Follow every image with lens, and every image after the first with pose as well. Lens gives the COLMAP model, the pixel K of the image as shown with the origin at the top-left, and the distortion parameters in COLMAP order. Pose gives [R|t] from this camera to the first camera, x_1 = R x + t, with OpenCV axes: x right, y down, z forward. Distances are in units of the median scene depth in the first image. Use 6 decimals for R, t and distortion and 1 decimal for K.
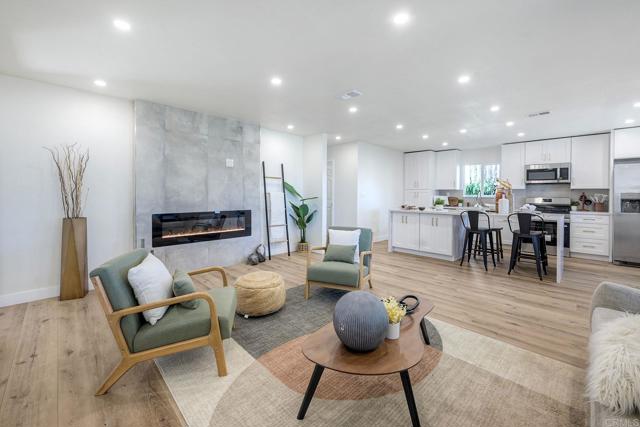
lens RADIAL K [[259.4, 0, 320.8], [0, 259.4, 200.9], [0, 0, 1]] dist [-0.000278, -0.000002]
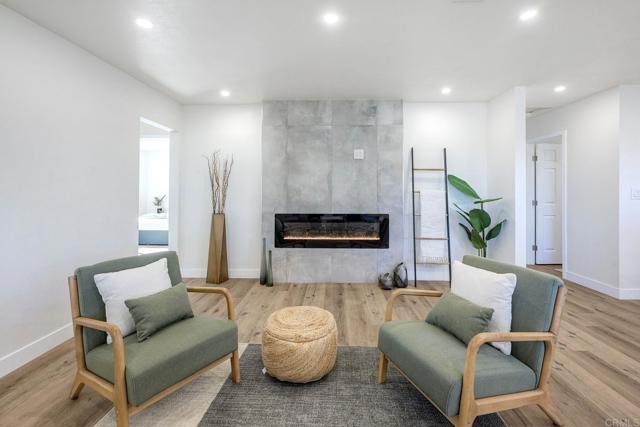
lens RADIAL K [[286.0, 0, 294.1], [0, 286.0, 192.1], [0, 0, 1]] dist [0.001794, 0.000180]
pose [[0.689107, -0.004038, -0.724648, 0.162411], [-0.016803, 0.999627, -0.021549, -0.007427], [0.724464, 0.027026, 0.688782, 0.262962]]
